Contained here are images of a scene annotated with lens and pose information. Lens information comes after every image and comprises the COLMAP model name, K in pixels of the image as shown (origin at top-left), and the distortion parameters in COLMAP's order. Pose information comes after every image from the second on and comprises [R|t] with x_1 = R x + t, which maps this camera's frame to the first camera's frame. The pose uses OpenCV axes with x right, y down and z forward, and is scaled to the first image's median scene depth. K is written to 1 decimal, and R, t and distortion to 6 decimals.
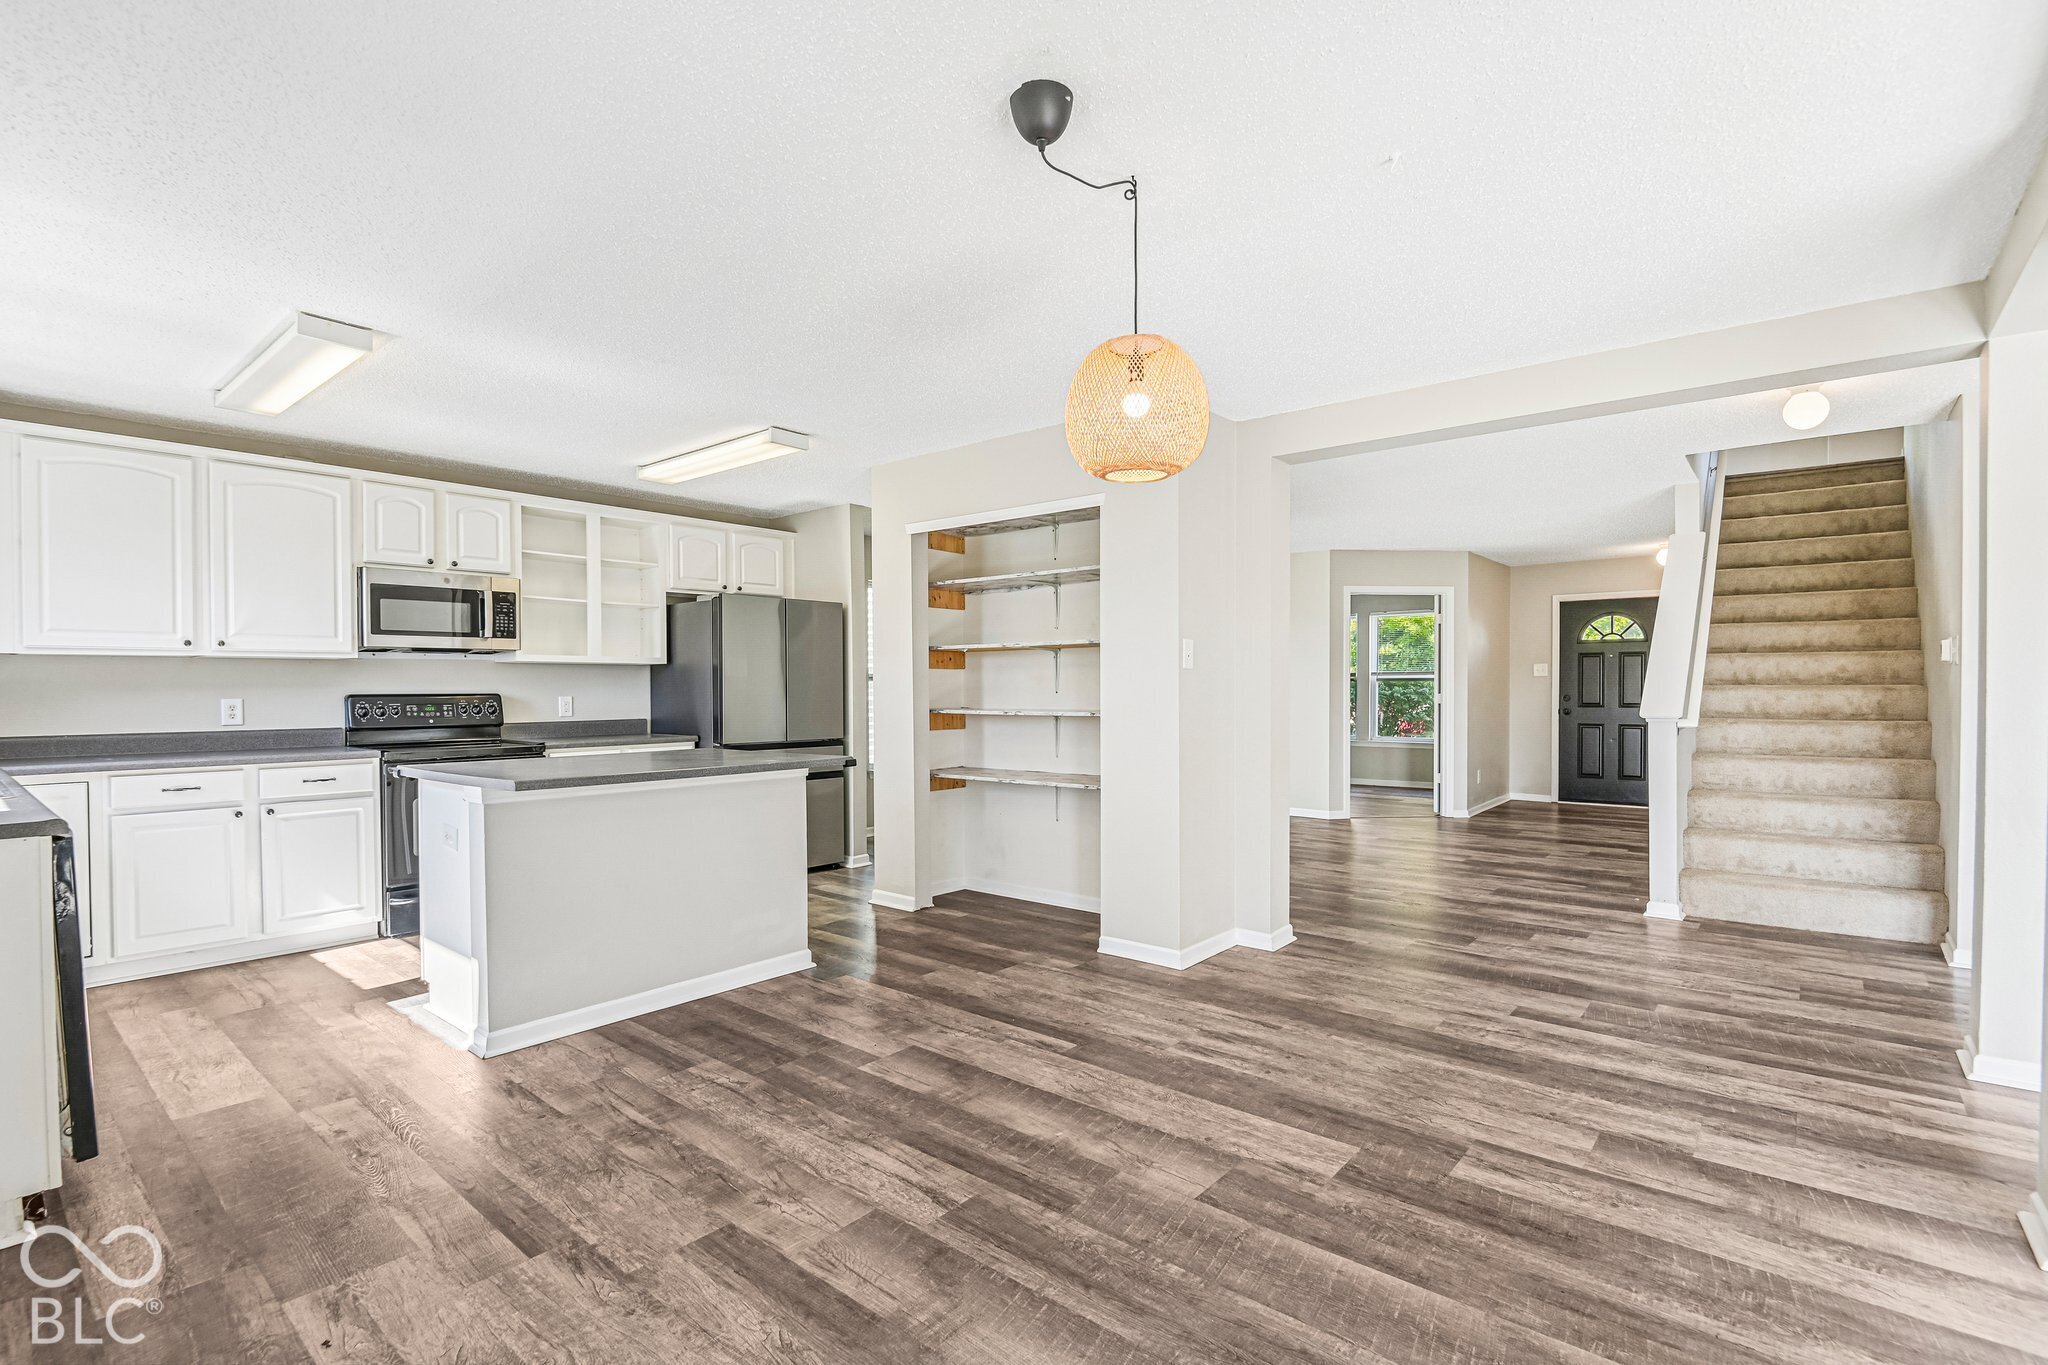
lens RADIAL K [[950.2, 0, 1026.0], [0, 950.2, 693.3], [0, 0, 1]] dist [-0.001739, -0.012826]
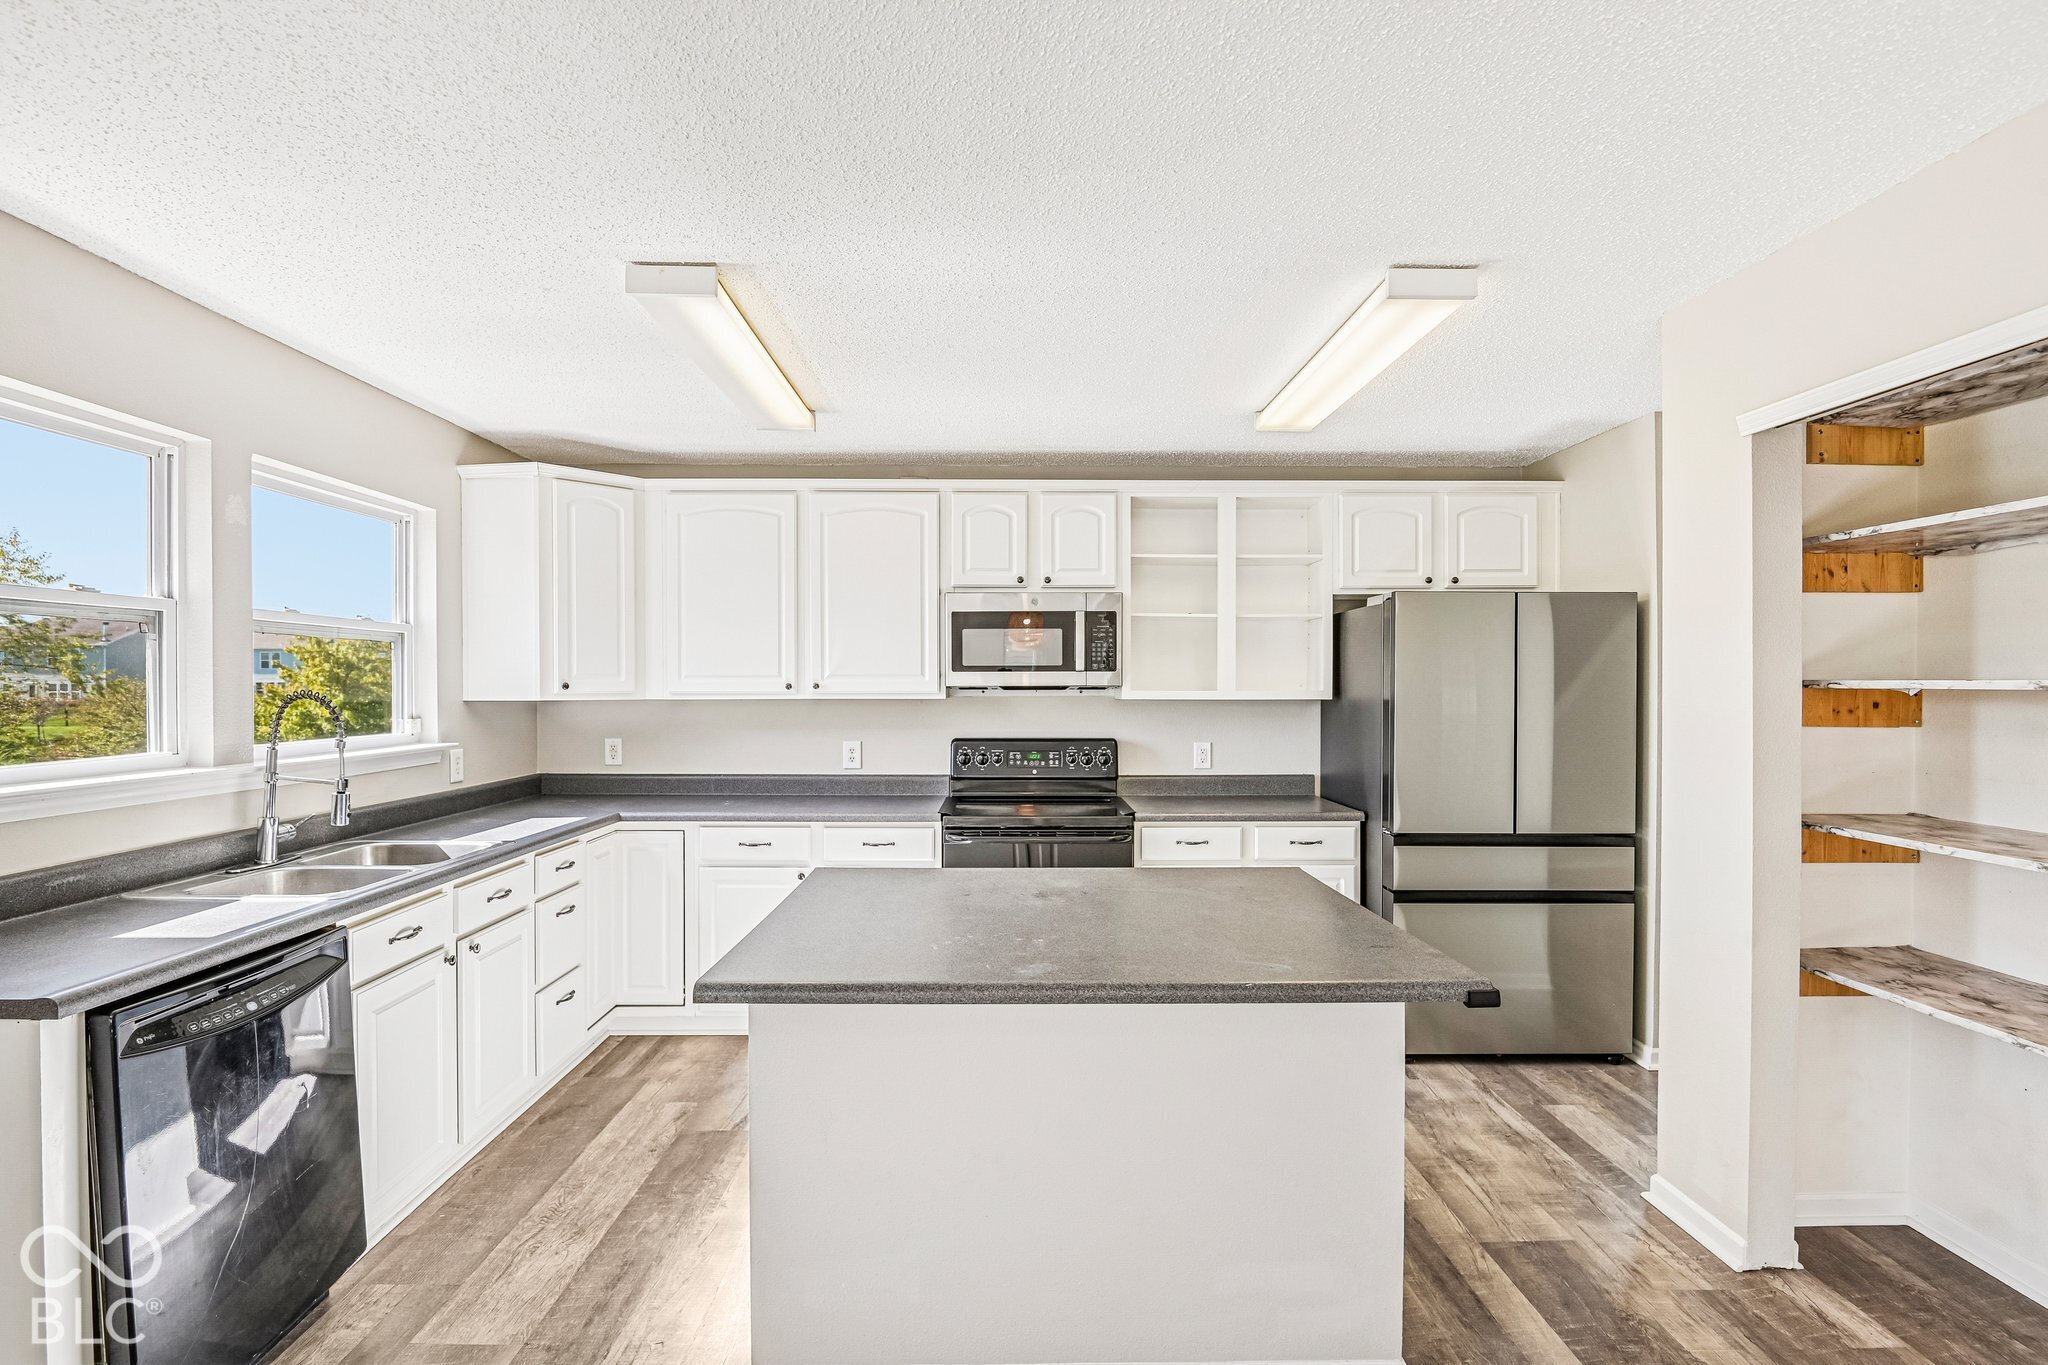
lens RADIAL K [[956.3, 0, 1008.6], [0, 956.3, 692.1], [0, 0, 1]] dist [-0.001196, -0.010139]
pose [[0.645157, 0.010139, -0.763982, -0.002323], [-0.009078, 0.999943, 0.005604, -0.043226], [0.763996, 0.003320, 0.645213, 0.426407]]
